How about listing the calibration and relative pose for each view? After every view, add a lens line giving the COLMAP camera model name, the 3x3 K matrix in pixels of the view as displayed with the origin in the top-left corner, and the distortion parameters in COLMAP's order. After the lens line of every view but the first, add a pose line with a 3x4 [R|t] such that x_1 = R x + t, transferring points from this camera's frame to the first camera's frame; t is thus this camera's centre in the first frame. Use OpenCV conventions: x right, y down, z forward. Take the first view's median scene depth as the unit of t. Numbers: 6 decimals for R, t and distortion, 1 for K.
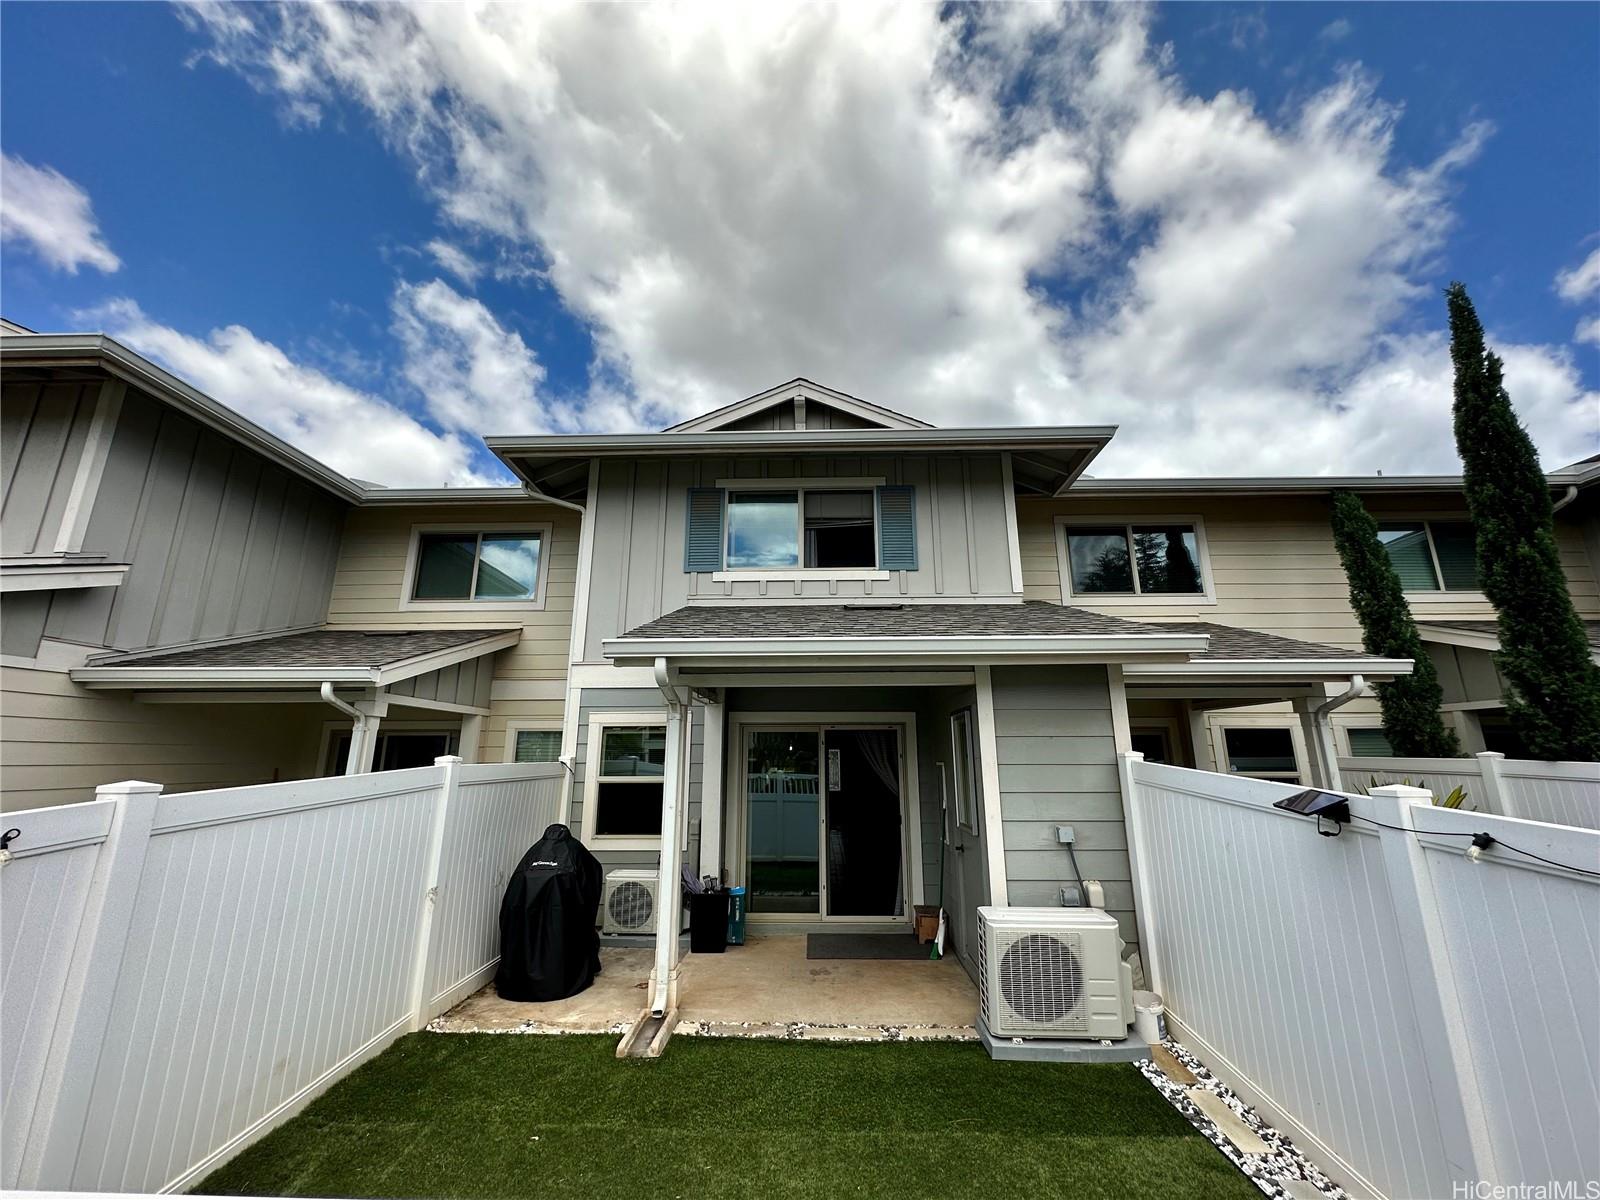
lens RADIAL K [[641.0, 0, 800.0], [0, 641.0, 600.0], [0, 0, 1]] dist [-0.001413, 0.000044]
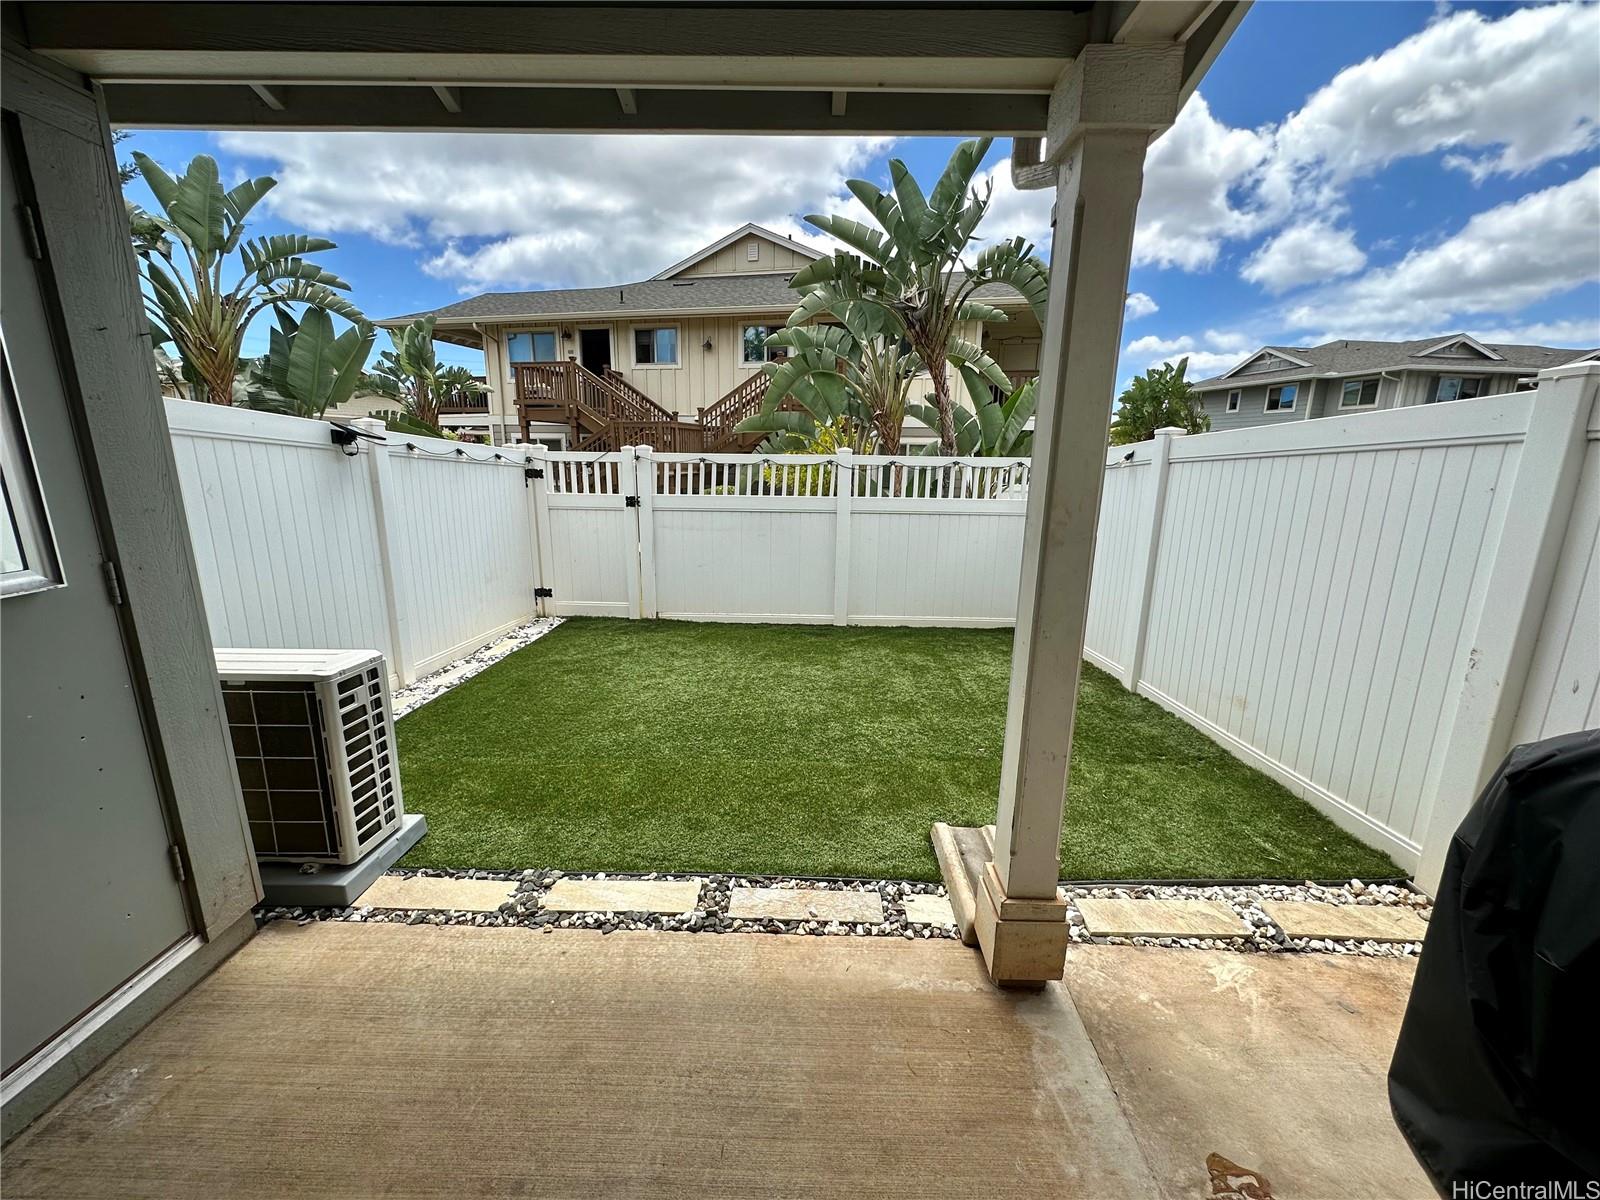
lens RADIAL K [[641.0, 0, 800.0], [0, 641.0, 600.0], [0, 0, 1]] dist [-0.001413, 0.000044]
pose [[-0.999149, 0.006870, -0.040671, -0.061546], [0.007664, 0.999782, -0.019404, 0.473161], [0.040529, -0.019699, -0.998984, 1.635192]]
